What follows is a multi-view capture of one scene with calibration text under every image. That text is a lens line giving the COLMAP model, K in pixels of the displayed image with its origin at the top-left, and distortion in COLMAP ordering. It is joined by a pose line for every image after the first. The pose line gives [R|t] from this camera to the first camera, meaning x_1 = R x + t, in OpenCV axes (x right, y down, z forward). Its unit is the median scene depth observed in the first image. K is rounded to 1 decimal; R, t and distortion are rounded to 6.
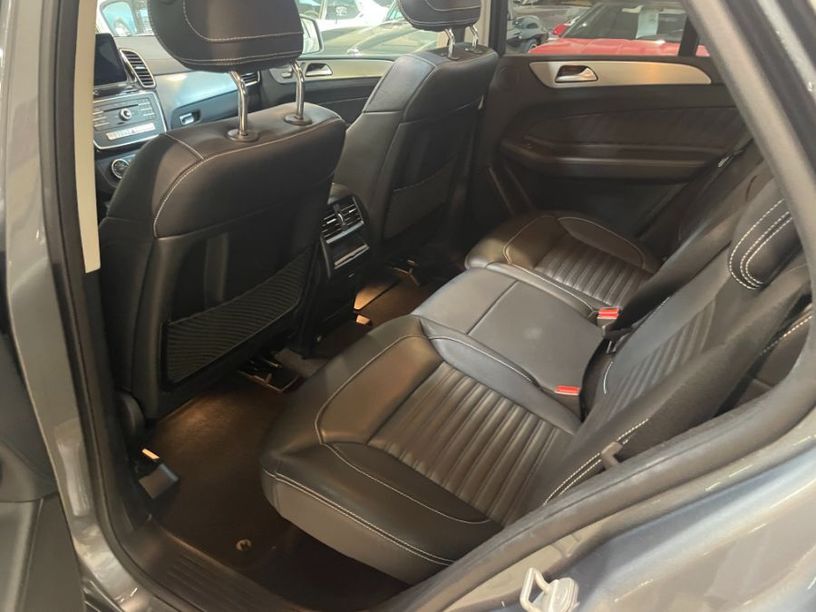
lens RADIAL K [[616.6, 0, 407.2], [0, 616.6, 306.8], [0, 0, 1]] dist [0.094937, -0.126980]
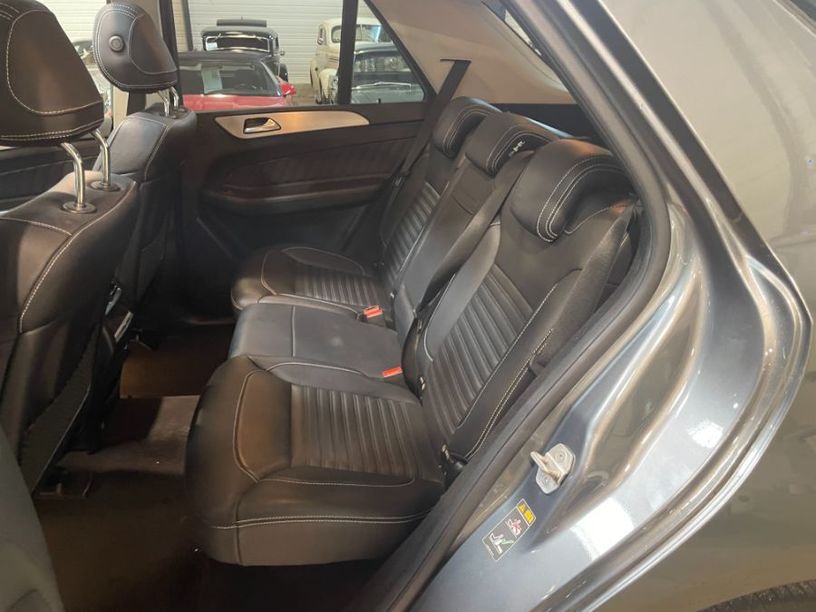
lens RADIAL K [[616.6, 0, 406.7], [0, 616.6, 310.2], [0, 0, 1]] dist [0.094937, -0.126980]
pose [[0.770836, -0.251783, 0.585165, -0.292945], [0.292500, 0.955912, 0.025998, -0.003934], [-0.565912, 0.151120, 0.810498, -0.016789]]
